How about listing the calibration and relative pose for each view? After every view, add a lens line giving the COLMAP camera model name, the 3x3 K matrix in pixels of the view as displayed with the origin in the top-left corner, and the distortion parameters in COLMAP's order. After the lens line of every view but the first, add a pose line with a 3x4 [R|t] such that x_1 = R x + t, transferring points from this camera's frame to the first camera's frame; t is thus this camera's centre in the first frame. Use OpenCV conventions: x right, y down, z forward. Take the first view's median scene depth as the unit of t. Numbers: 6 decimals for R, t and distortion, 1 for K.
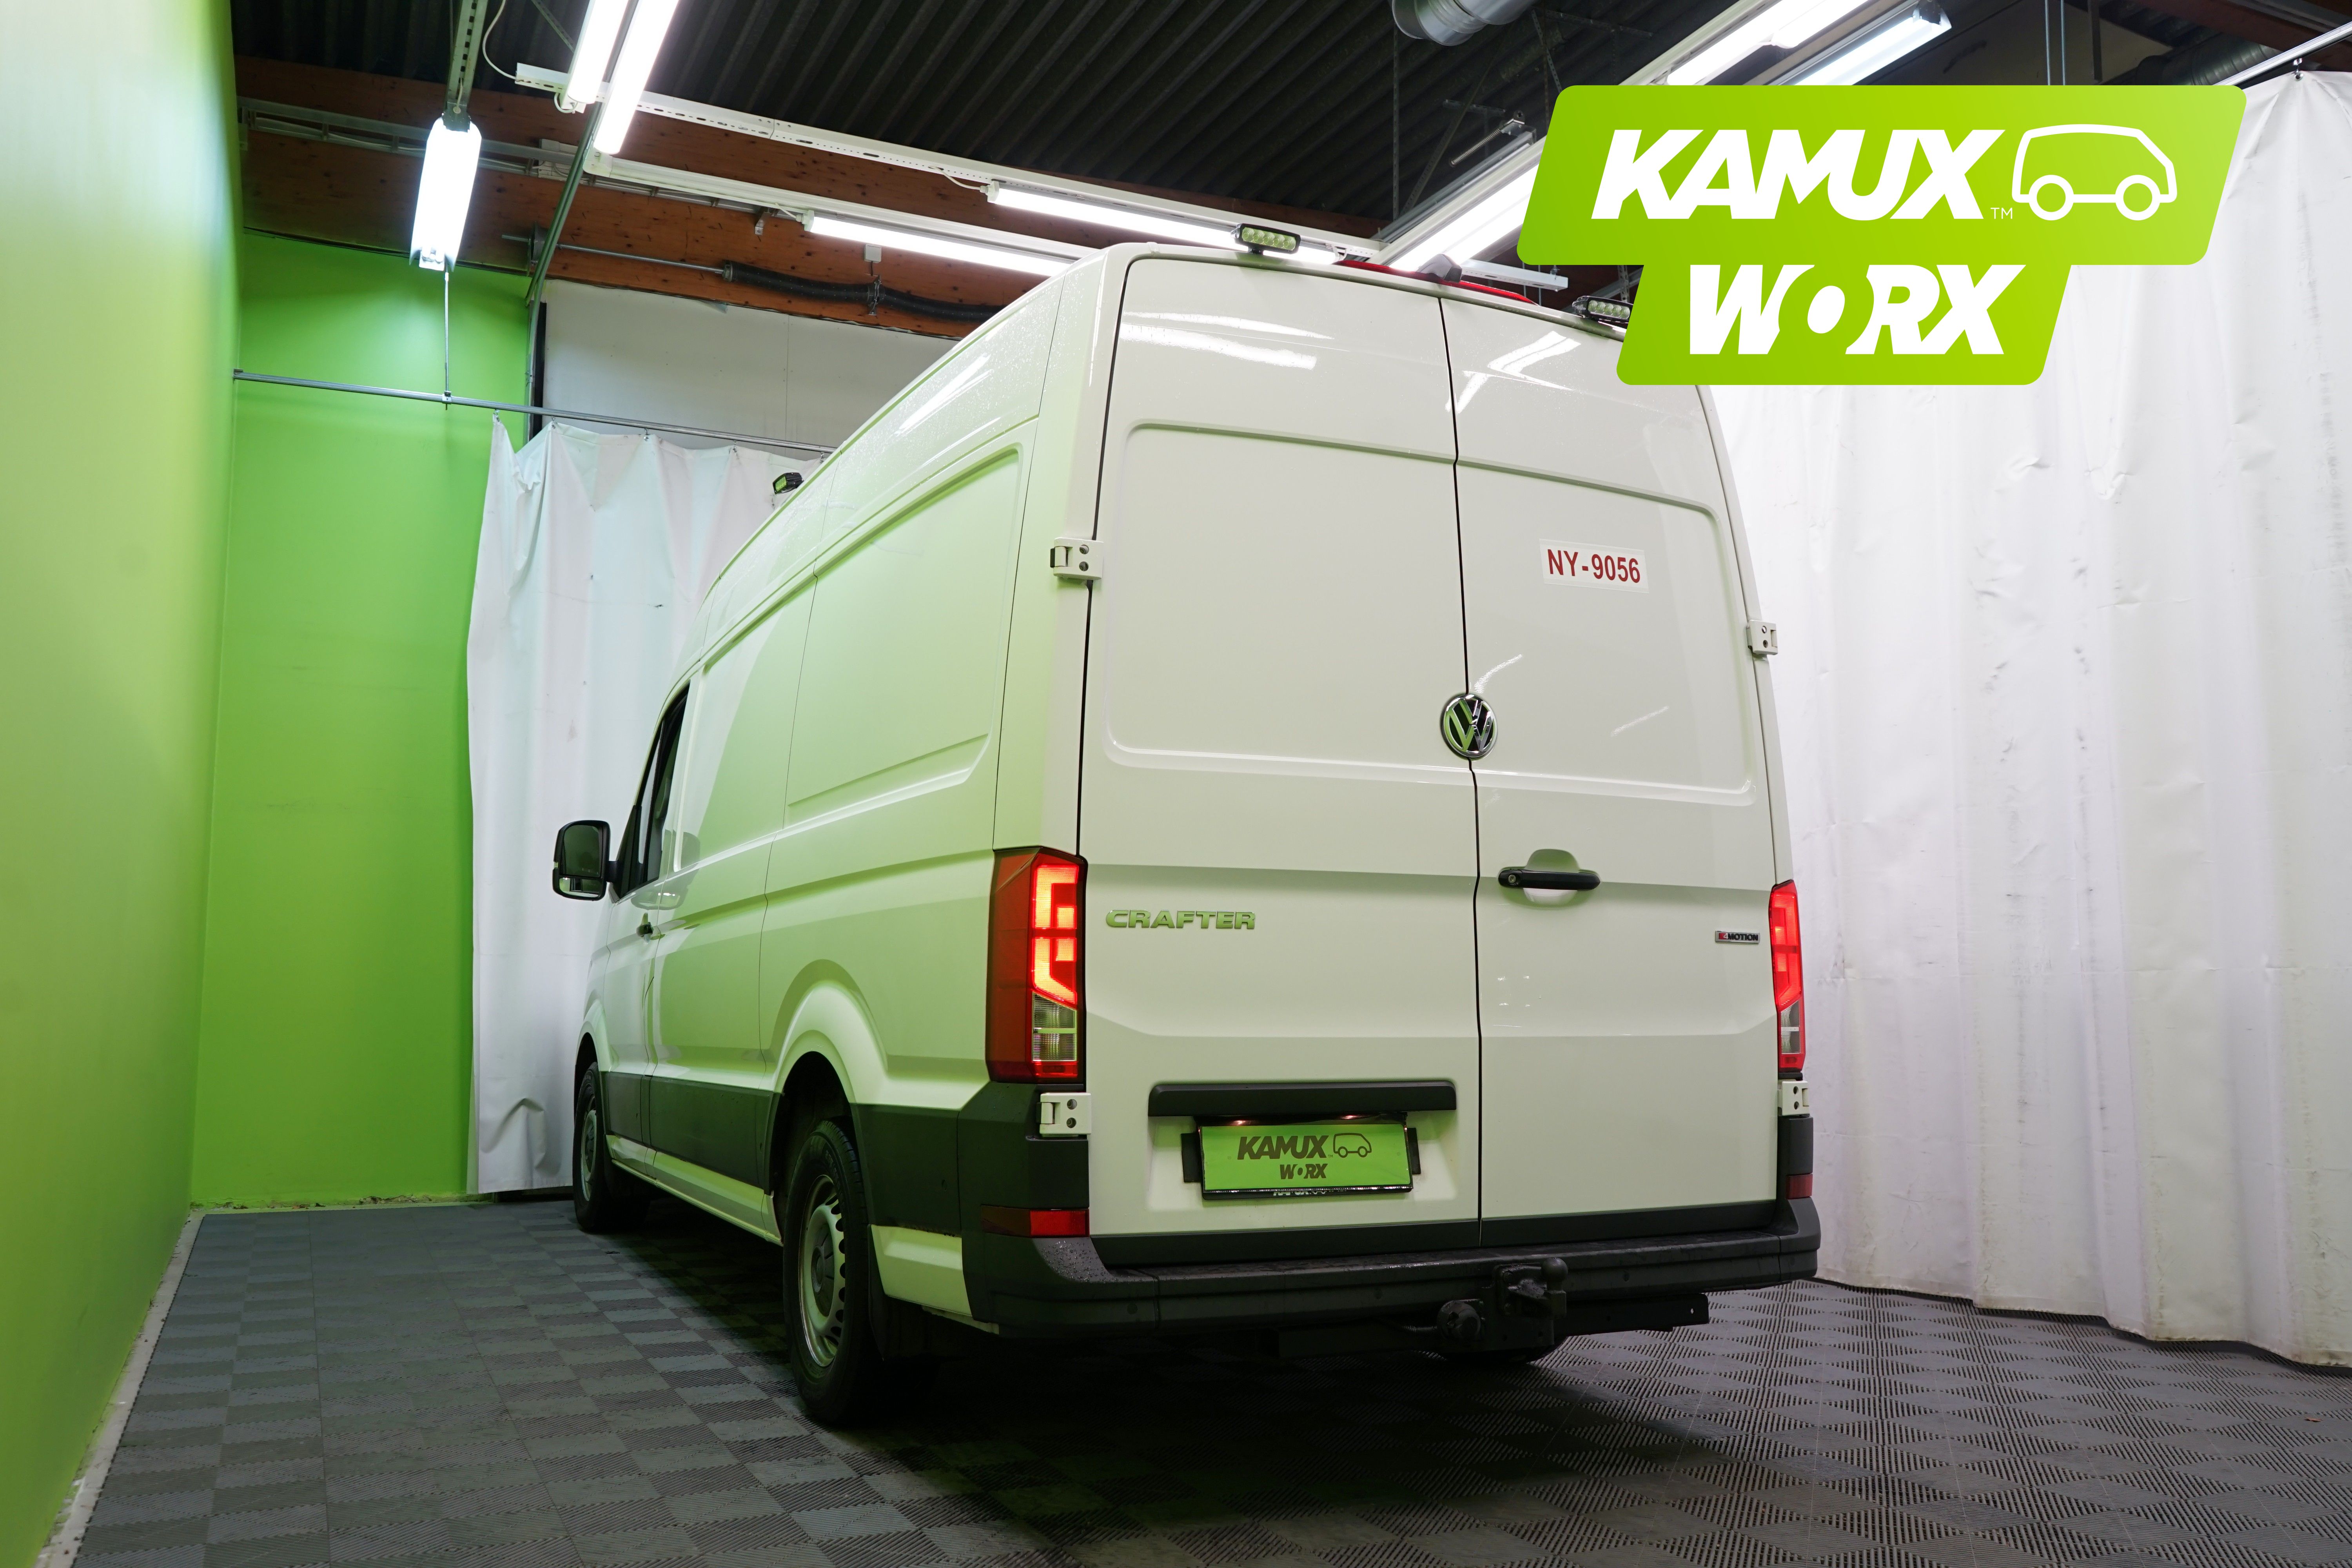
lens RADIAL K [[1909.3, 0, 1176.0], [0, 1909.3, 784.0], [0, 0, 1]] dist [0.007542, 0.002625]
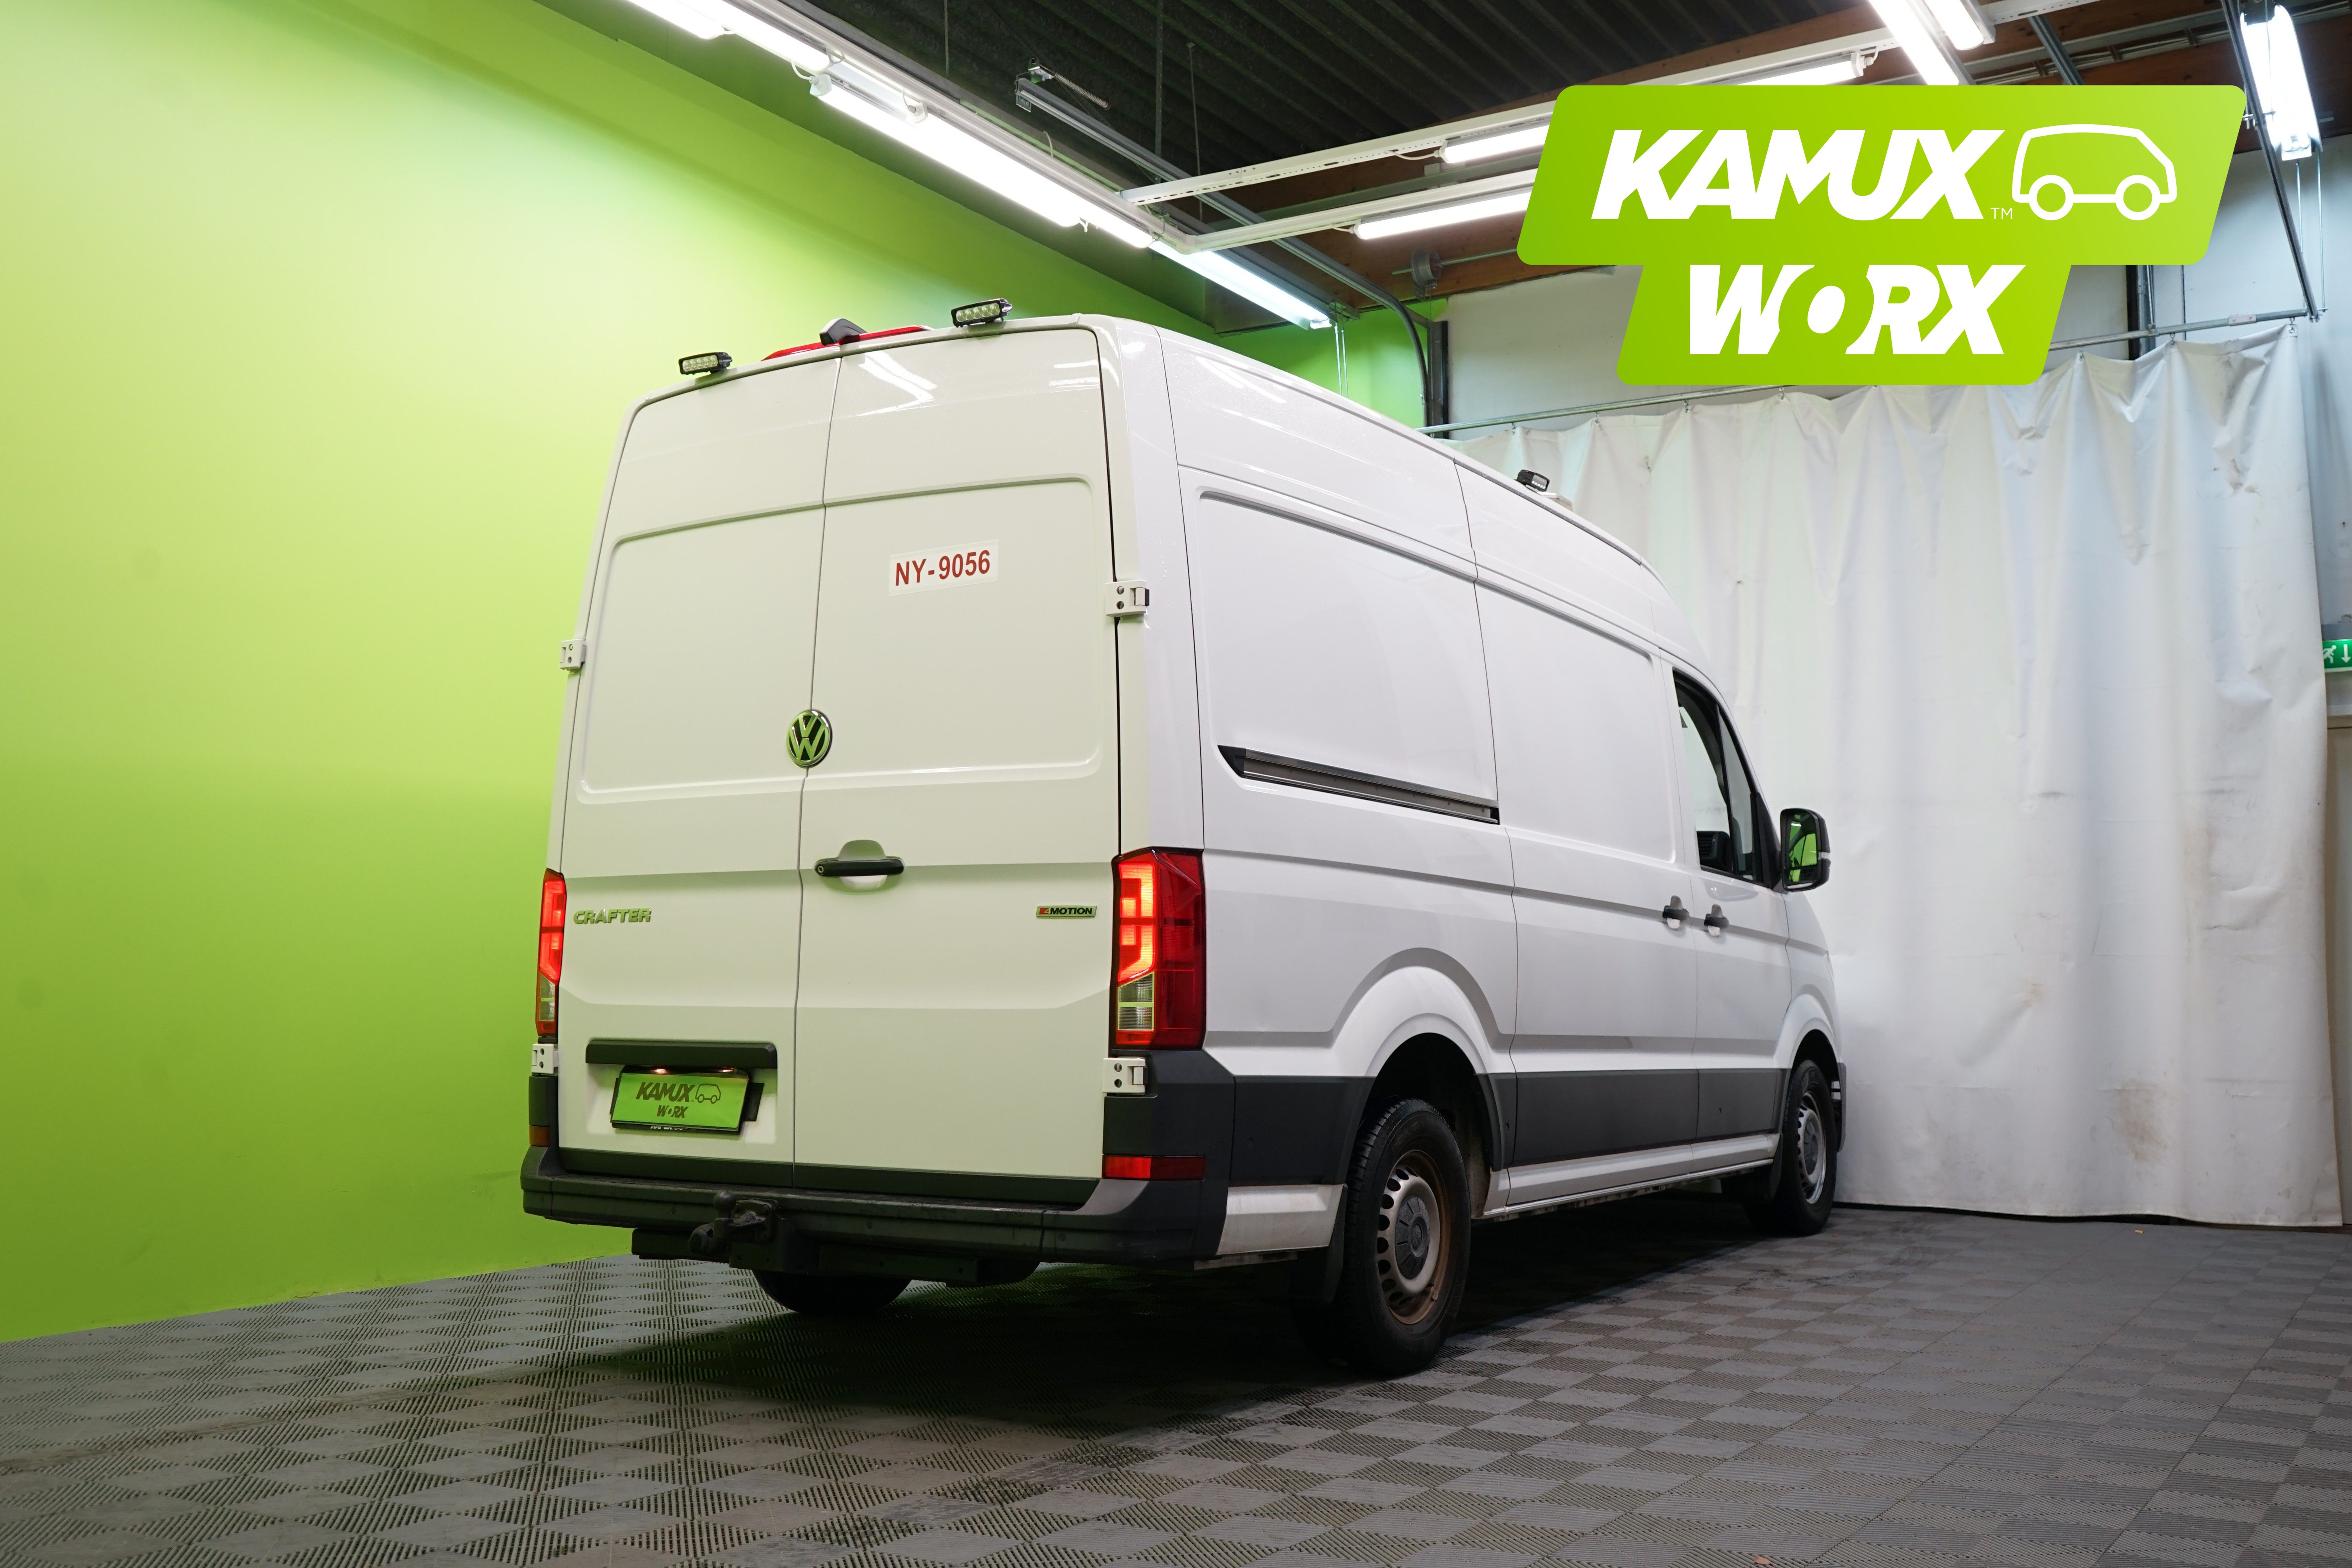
lens RADIAL K [[2194.1, 0, 1176.0], [0, 2194.1, 784.0], [0, 0, 1]] dist [0.060098, 0.002547]
pose [[0.542354, -0.076843, -0.836629, 1.384904], [0.095951, 0.994958, -0.029184, 0.057180], [0.834653, -0.064448, 0.546992, 0.459313]]
